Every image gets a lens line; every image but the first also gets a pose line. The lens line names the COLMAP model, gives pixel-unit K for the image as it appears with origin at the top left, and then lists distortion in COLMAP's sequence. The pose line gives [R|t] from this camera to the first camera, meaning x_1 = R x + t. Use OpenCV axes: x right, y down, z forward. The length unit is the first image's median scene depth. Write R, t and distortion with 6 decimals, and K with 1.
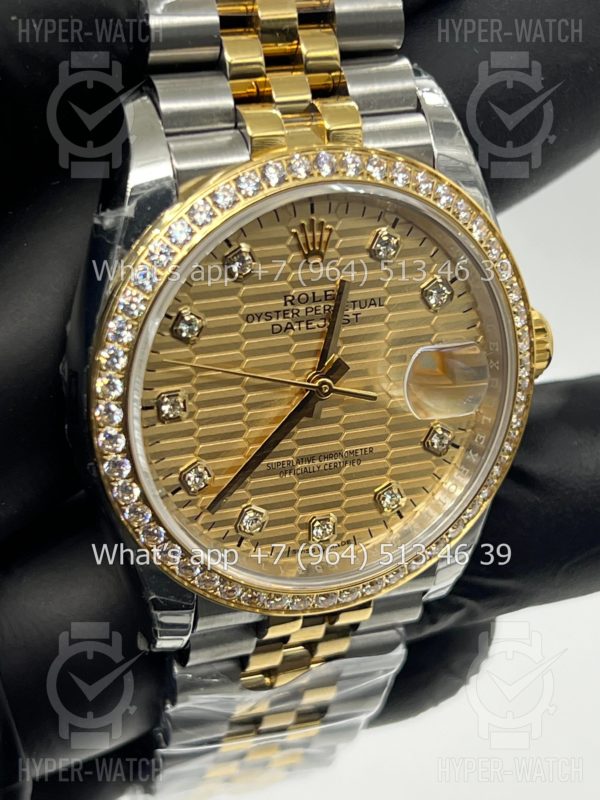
lens RADIAL K [[1839.6, 0, 302.7], [0, 1839.6, 406.4], [0, 0, 1]] dist [0.181747, 0.000000]
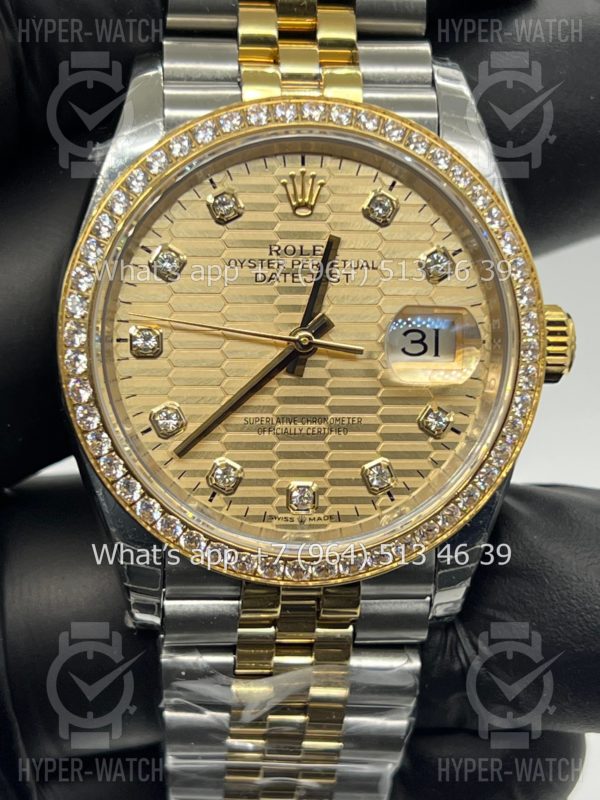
lens RADIAL K [[1839.6, 0, 298.6], [0, 1839.6, 395.1], [0, 0, 1]] dist [0.181747, 0.000000]
pose [[0.957722, 0.039916, -0.284913, 0.289685], [-0.113021, 0.962910, -0.245012, 0.258763], [0.264565, 0.266854, 0.926711, 0.092895]]
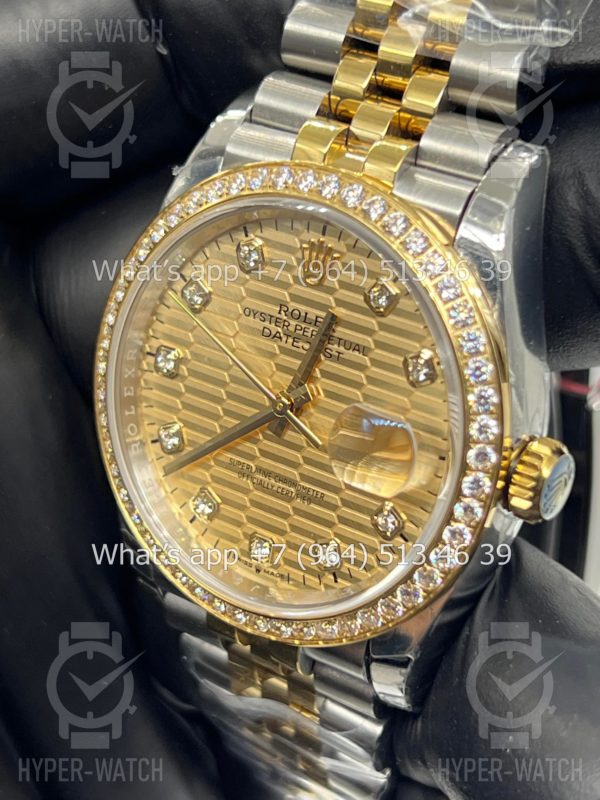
lens RADIAL K [[1839.6, 0, 297.9], [0, 1839.6, 401.5], [0, 0, 1]] dist [0.181747, 0.000000]
pose [[0.546691, 0.342235, -0.764202, 0.772864], [-0.428536, 0.898433, 0.095783, -0.110983], [0.719364, 0.275124, 0.637825, 0.370270]]
